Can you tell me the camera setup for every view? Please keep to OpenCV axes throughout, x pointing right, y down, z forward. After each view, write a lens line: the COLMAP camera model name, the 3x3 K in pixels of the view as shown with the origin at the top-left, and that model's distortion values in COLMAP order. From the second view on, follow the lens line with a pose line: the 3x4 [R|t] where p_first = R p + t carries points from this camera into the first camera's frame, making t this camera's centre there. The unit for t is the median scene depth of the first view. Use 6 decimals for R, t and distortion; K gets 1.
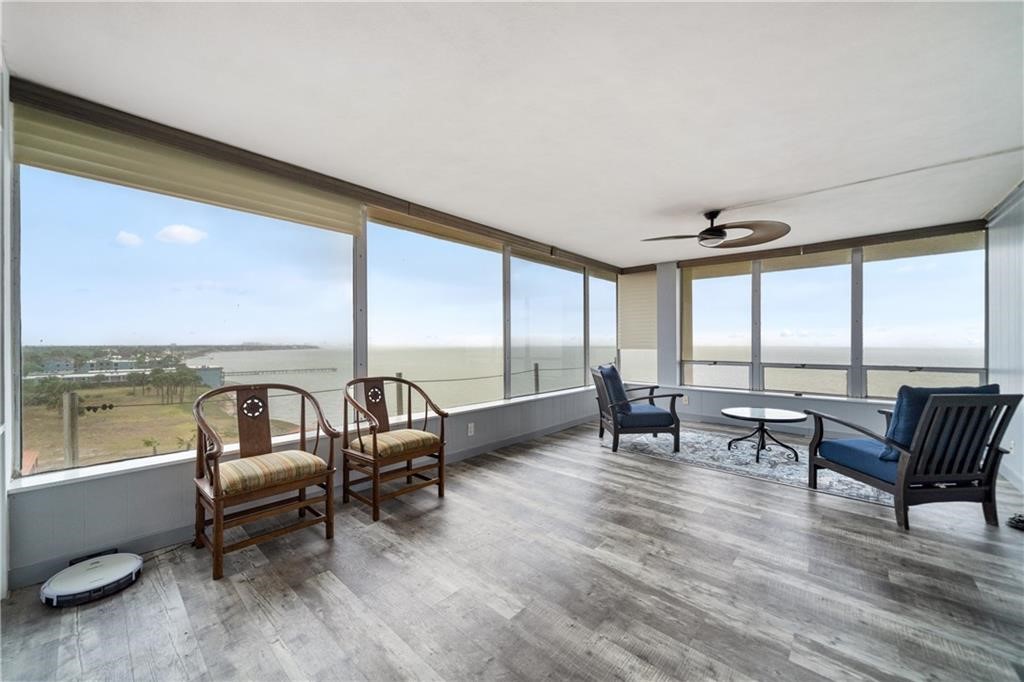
lens RADIAL K [[384.0, 0, 516.4], [0, 384.0, 342.6], [0, 0, 1]] dist [0.001506, 0.000177]
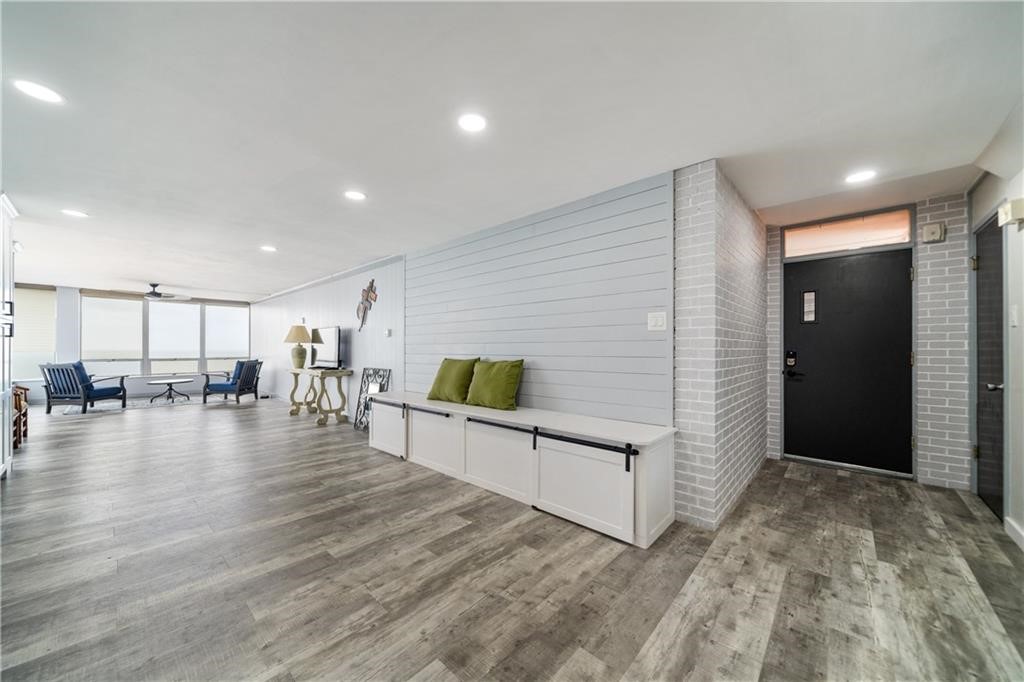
lens RADIAL K [[366.0, 0, 514.9], [0, 366.0, 350.8], [0, 0, 1]] dist [-0.003232, -0.000062]
pose [[0.004827, -0.006211, 0.999969, -1.285630], [-0.008895, 0.999941, 0.006254, -0.010407], [-0.999949, -0.008925, 0.004771, -0.846308]]
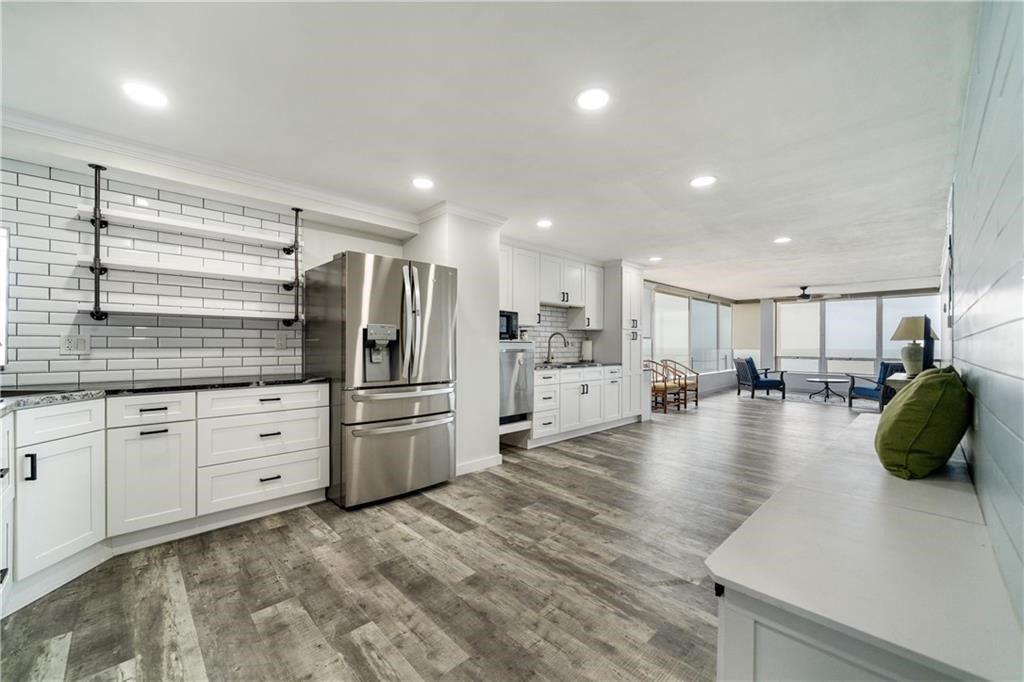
lens RADIAL K [[405.3, 0, 513.6], [0, 405.3, 341.8], [0, 0, 1]] dist [-0.000882, 0.000036]
pose [[0.997117, 0.005385, -0.075694, -0.865968], [-0.005421, 0.999985, -0.000273, -0.014803], [0.075691, 0.000682, 0.997131, -1.283281]]
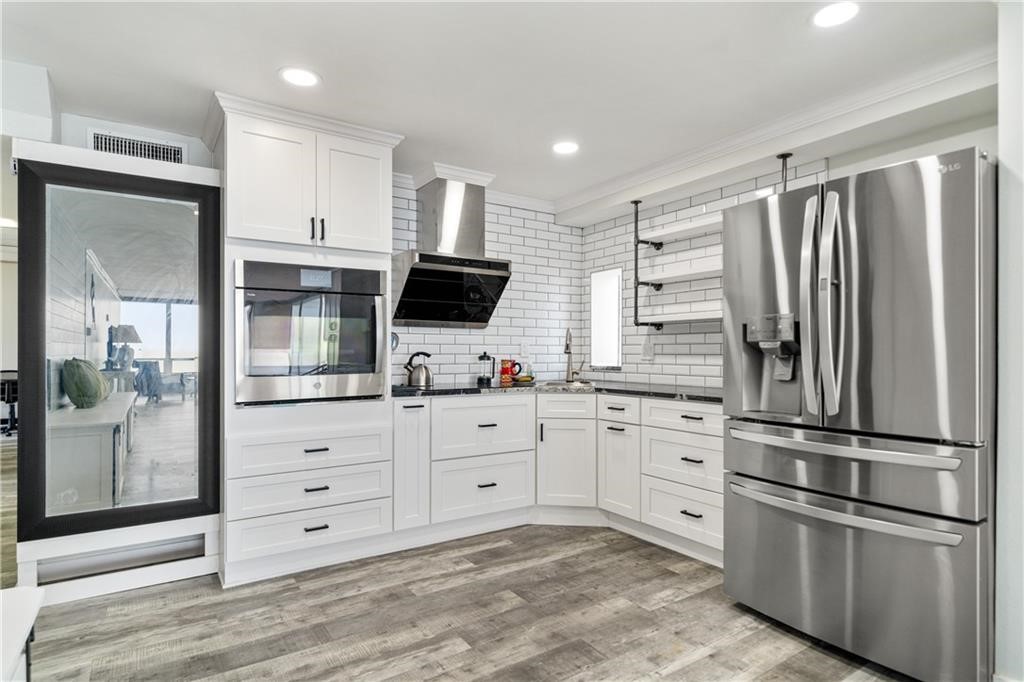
lens RADIAL K [[547.5, 0, 514.2], [0, 547.5, 347.5], [0, 0, 1]] dist [-0.002733, 0.000670]
pose [[-0.258877, -0.006659, -0.965887, -0.544017], [0.004104, 0.999960, -0.007993, -0.007297], [0.965902, -0.006033, -0.258839, -0.695975]]
